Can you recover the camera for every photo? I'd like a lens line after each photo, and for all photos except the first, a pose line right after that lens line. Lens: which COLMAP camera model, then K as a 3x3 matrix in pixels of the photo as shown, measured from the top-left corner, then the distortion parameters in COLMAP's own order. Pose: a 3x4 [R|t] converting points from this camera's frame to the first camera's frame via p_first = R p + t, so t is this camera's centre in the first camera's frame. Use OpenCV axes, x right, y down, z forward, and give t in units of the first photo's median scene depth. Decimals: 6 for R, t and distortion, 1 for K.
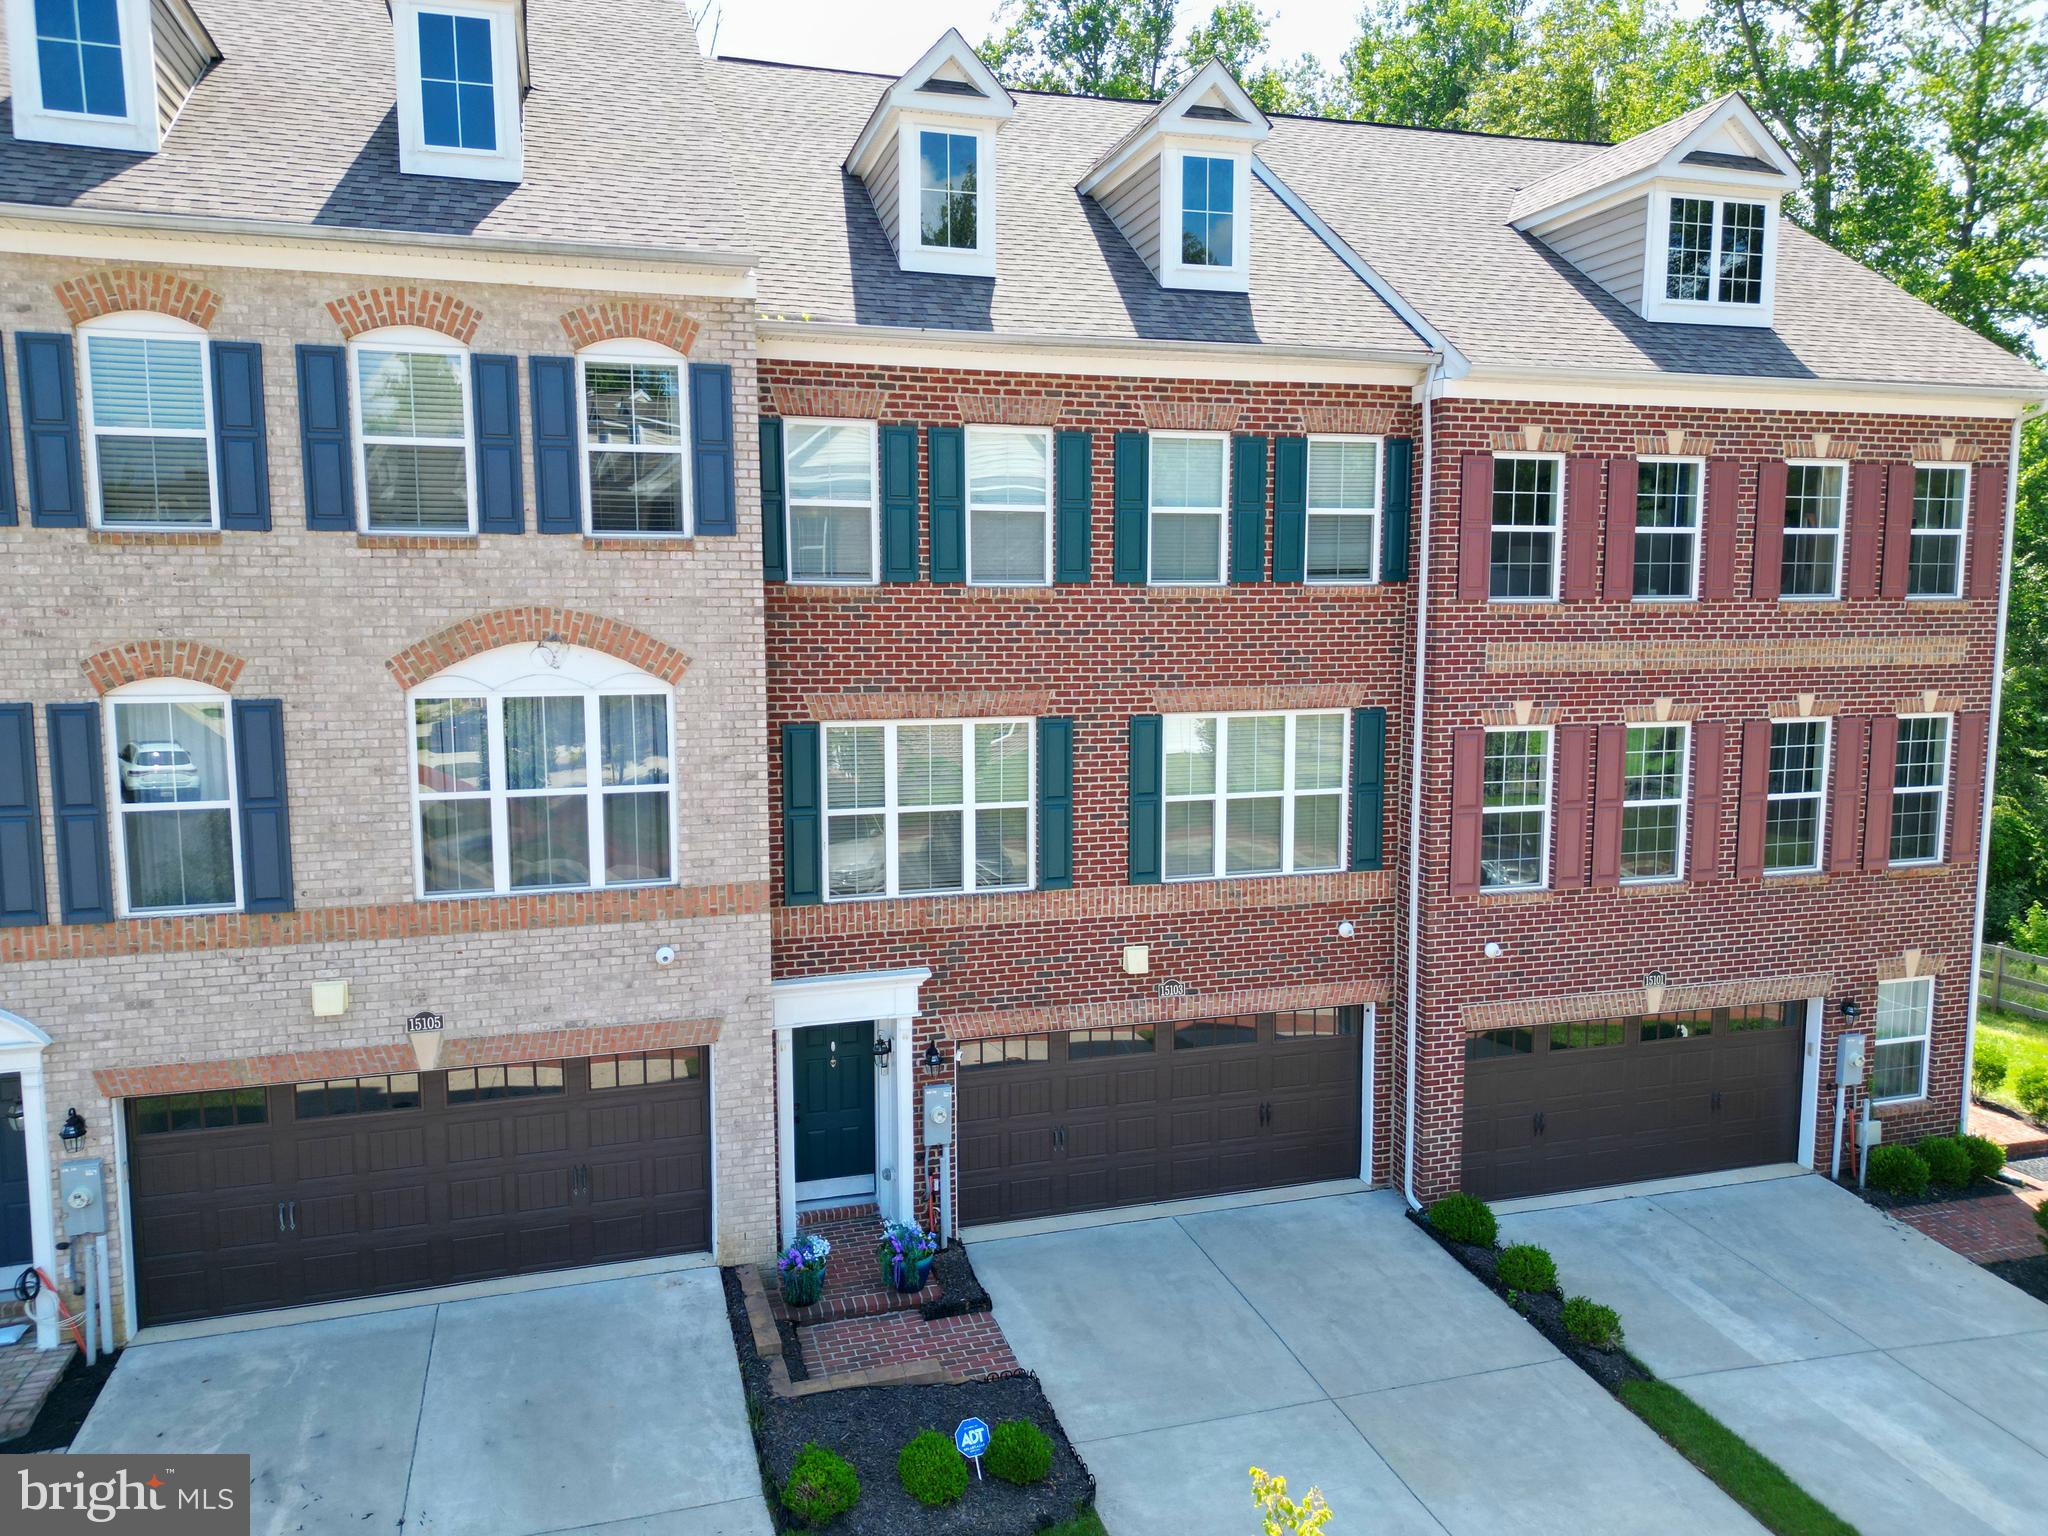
lens RADIAL K [[1433.9, 0, 1024.0], [0, 1433.9, 768.0], [0, 0, 1]] dist [0.071270, -0.074221]
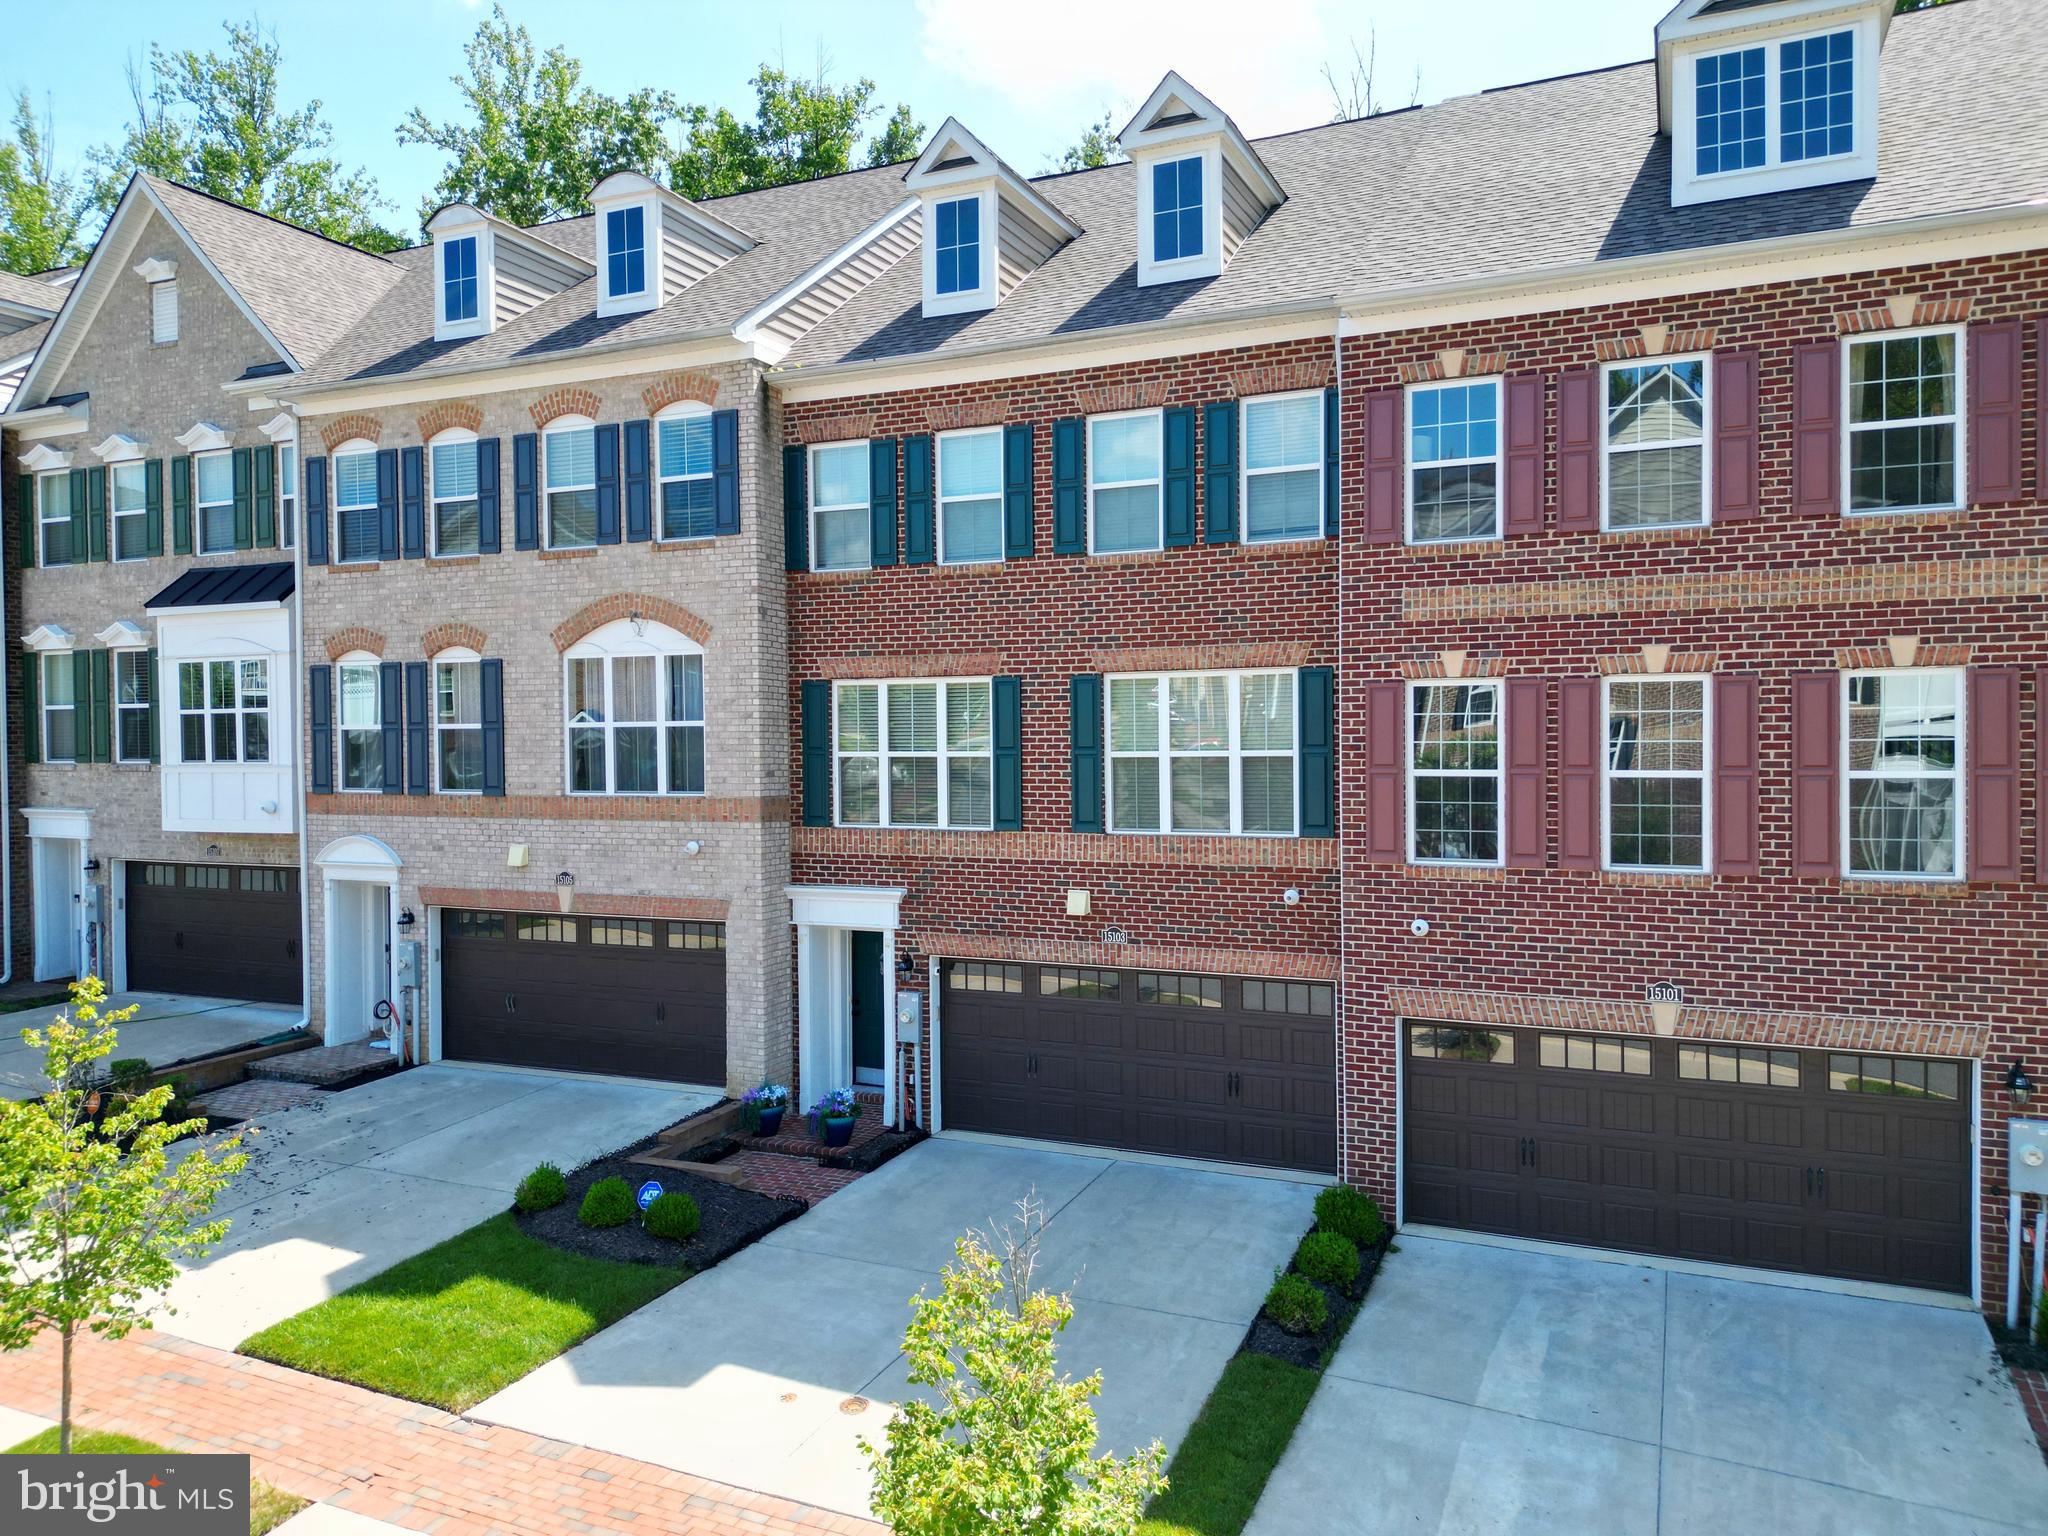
lens RADIAL K [[1433.9, 0, 1024.0], [0, 1433.9, 768.0], [0, 0, 1]] dist [0.071270, -0.074221]
pose [[0.757943, 0.009917, -0.652245, 0.764538], [-0.068610, 0.995550, -0.064591, 0.107770], [0.648702, 0.093707, 0.755251, 0.158749]]
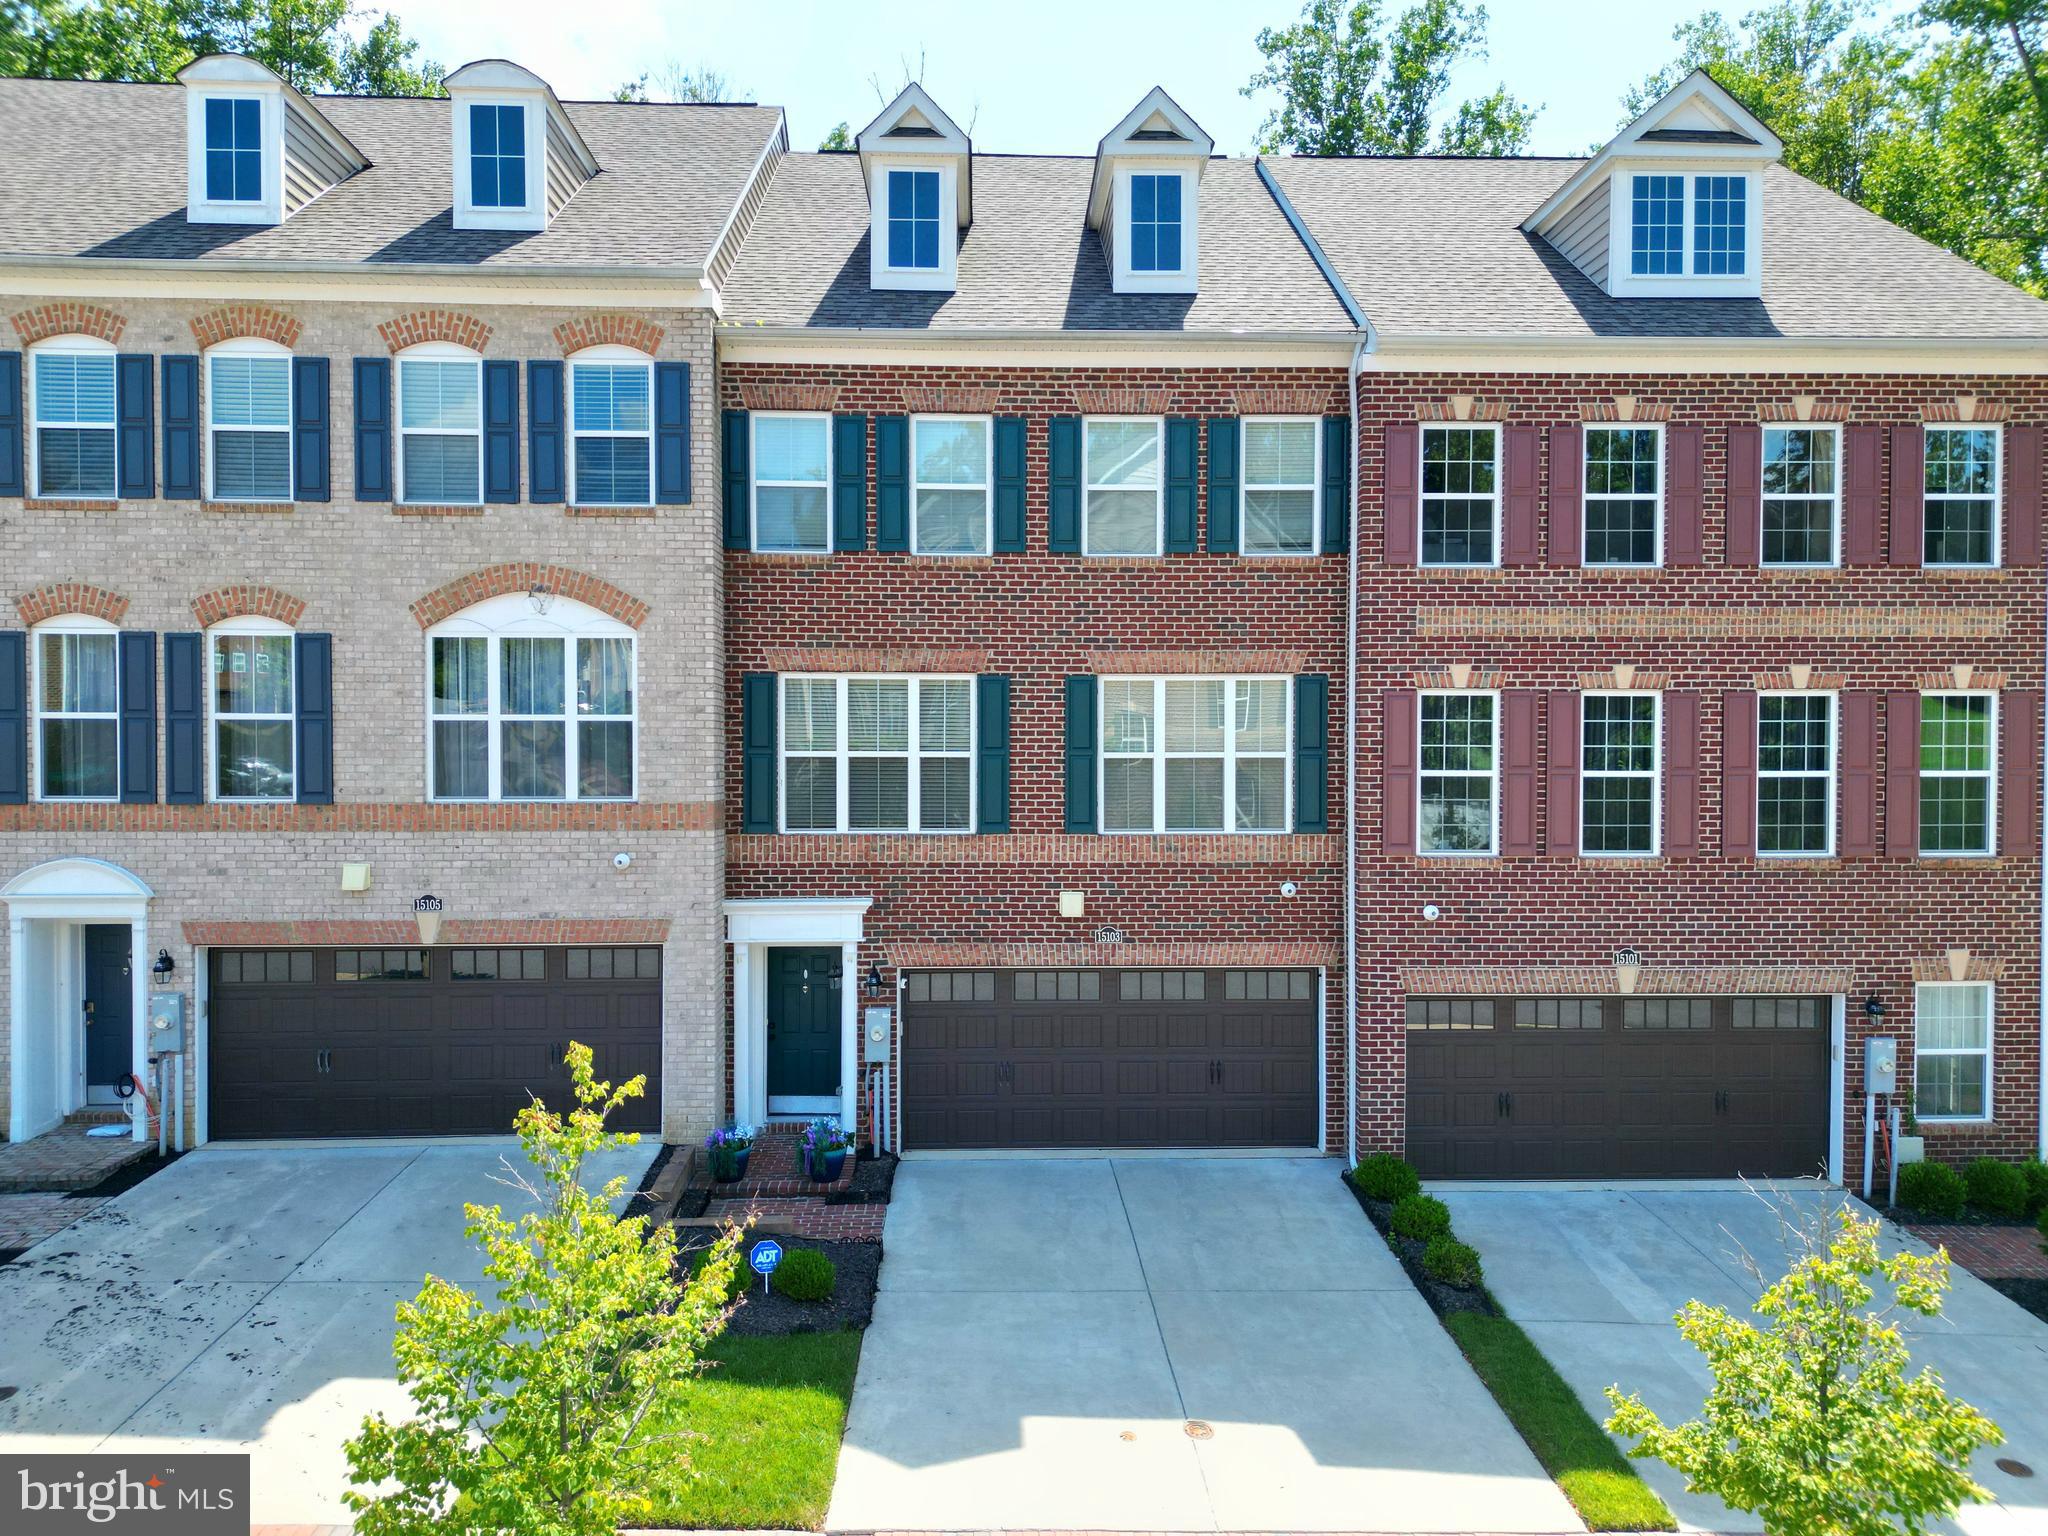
lens RADIAL K [[1433.9, 0, 1024.0], [0, 1433.9, 768.0], [0, 0, 1]] dist [0.071270, -0.074221]
pose [[0.967554, 0.010094, -0.252462, 0.319668], [-0.033009, 0.995688, -0.086699, 0.129134], [0.250498, 0.092220, 0.963715, -0.045553]]
